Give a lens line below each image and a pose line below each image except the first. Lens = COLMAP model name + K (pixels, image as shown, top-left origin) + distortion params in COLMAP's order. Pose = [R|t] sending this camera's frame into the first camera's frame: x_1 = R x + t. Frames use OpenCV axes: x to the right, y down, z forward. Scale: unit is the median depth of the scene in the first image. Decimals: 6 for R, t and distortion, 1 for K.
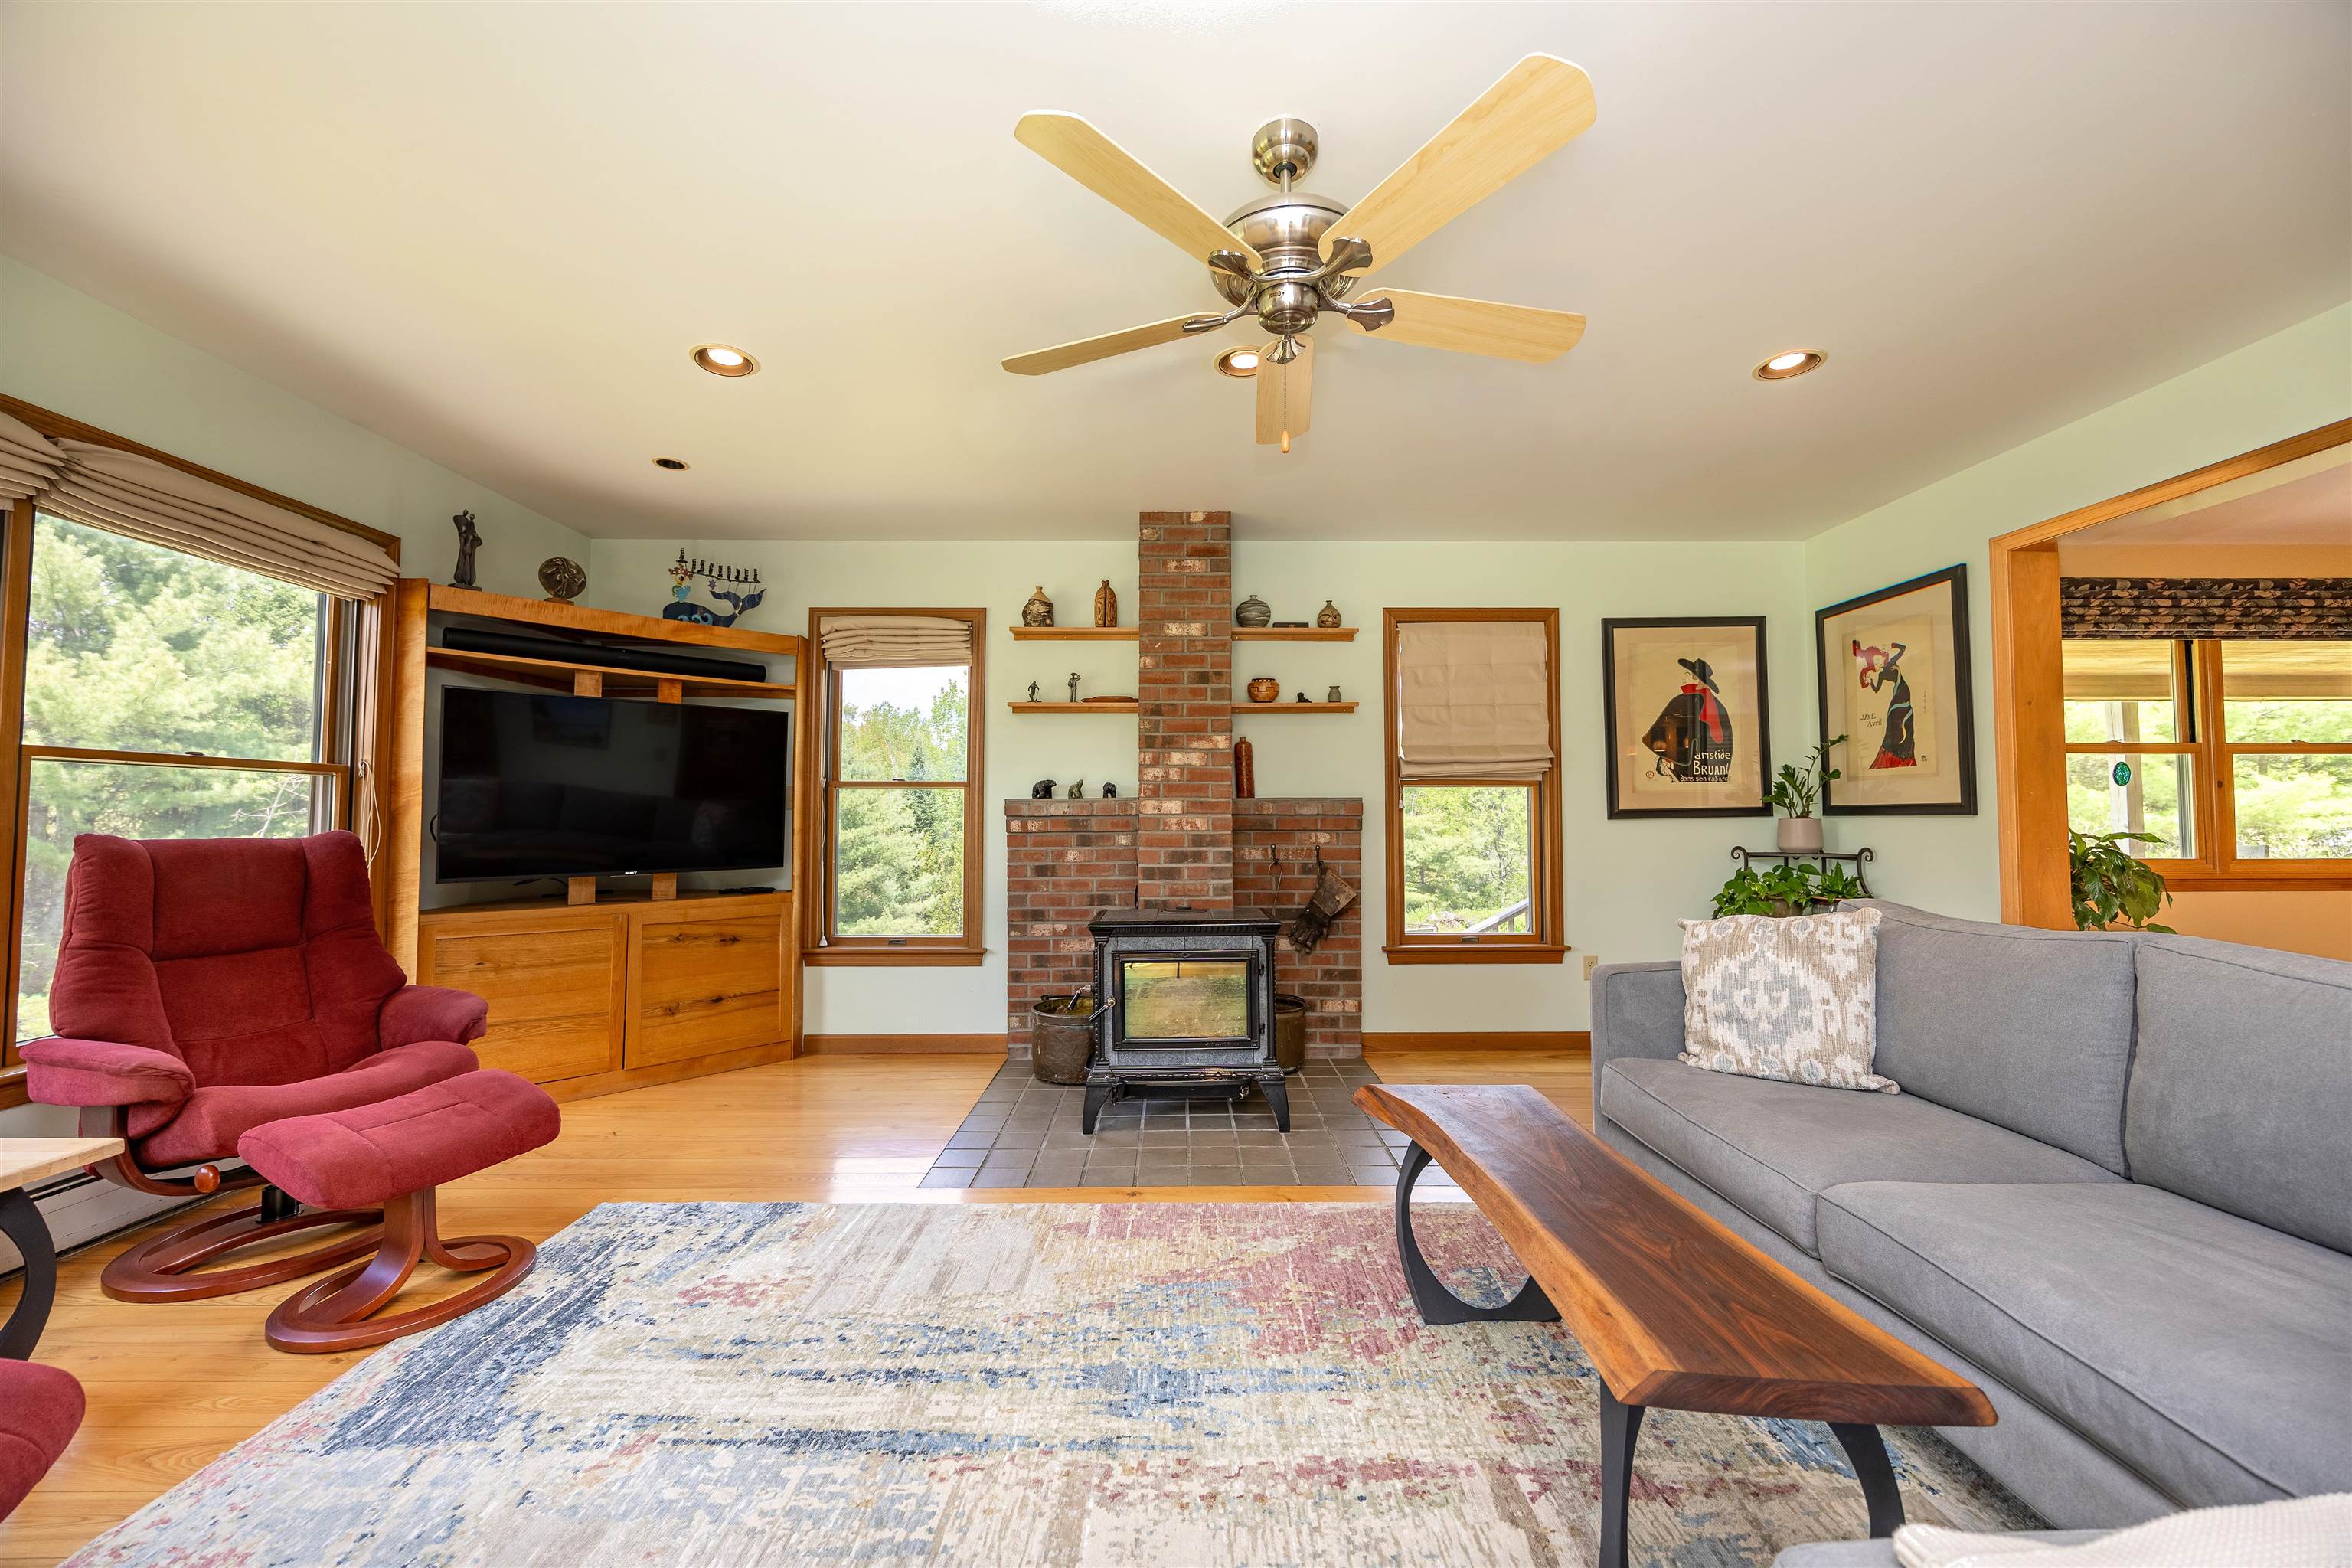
lens RADIAL K [[898.4, 0, 1173.2], [0, 898.4, 794.0], [0, 0, 1]] dist [-0.000084, -0.000555]
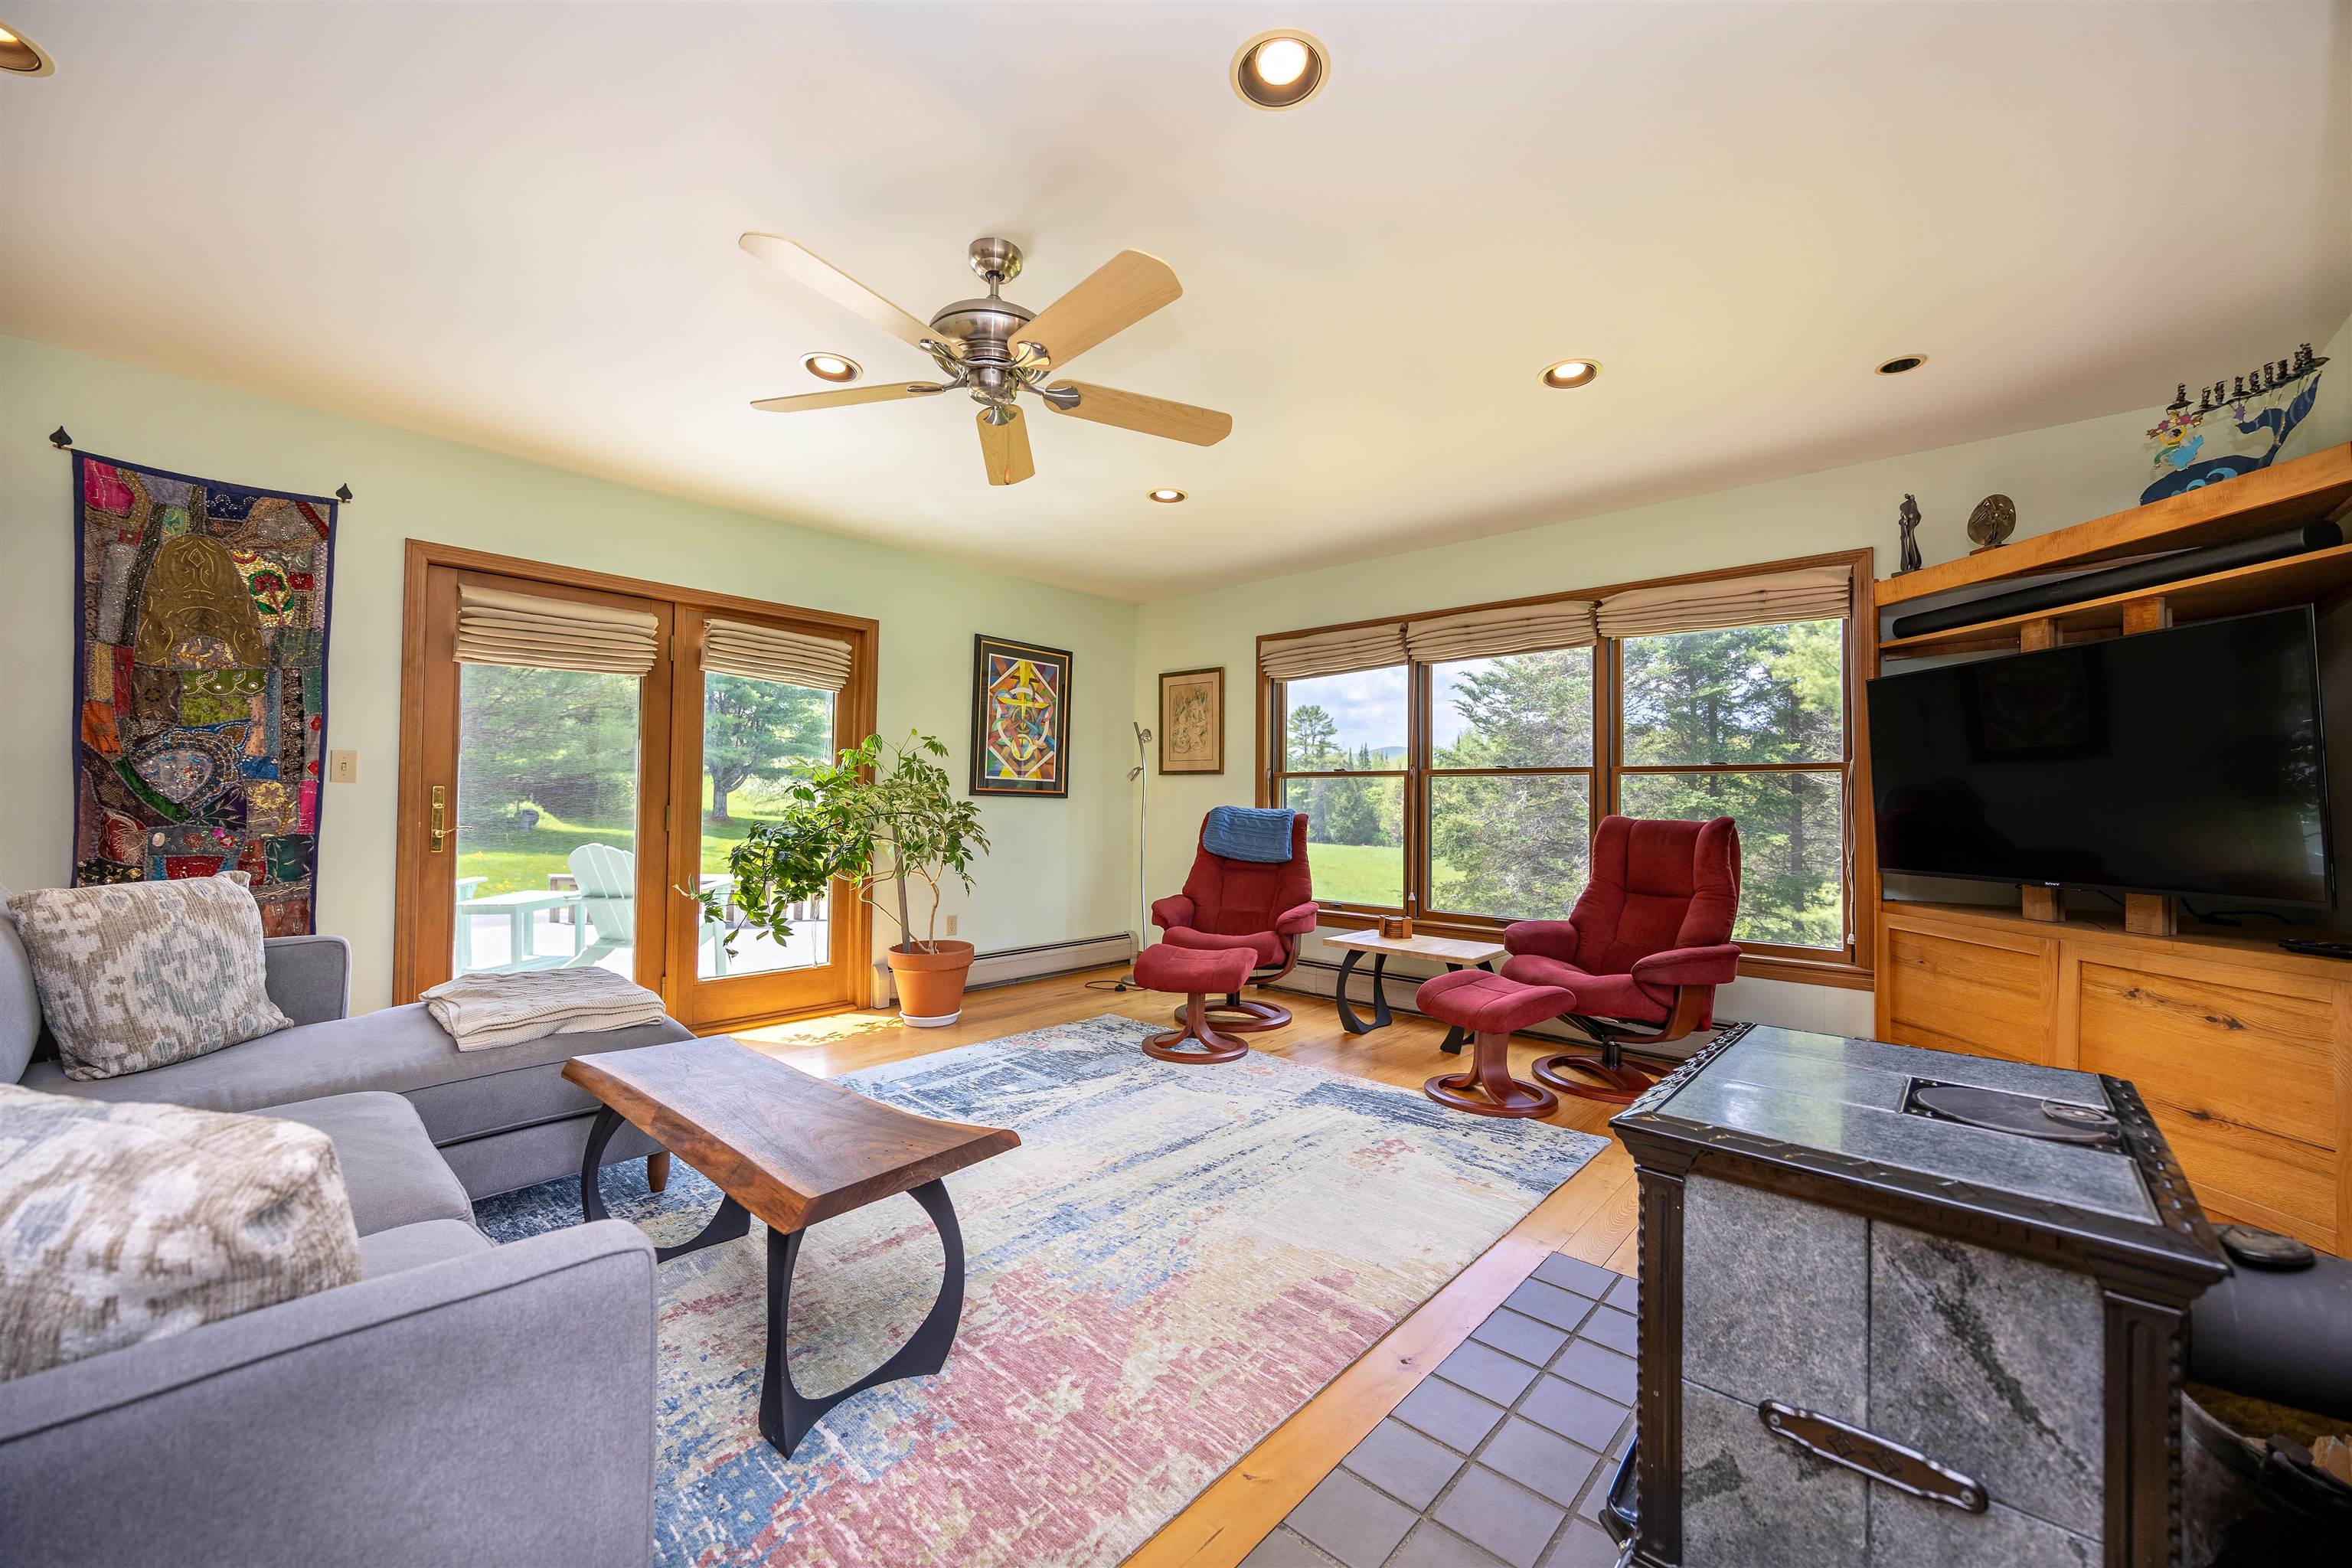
lens RADIAL K [[898.4, 0, 1200.5], [0, 898.4, 788.9], [0, 0, 1]] dist [-0.000084, -0.000555]
pose [[-0.661127, -0.016437, -0.750094, 0.461848], [0.011740, 0.999411, -0.032248, 0.028705], [0.750182, -0.030126, -0.660545, 1.085541]]
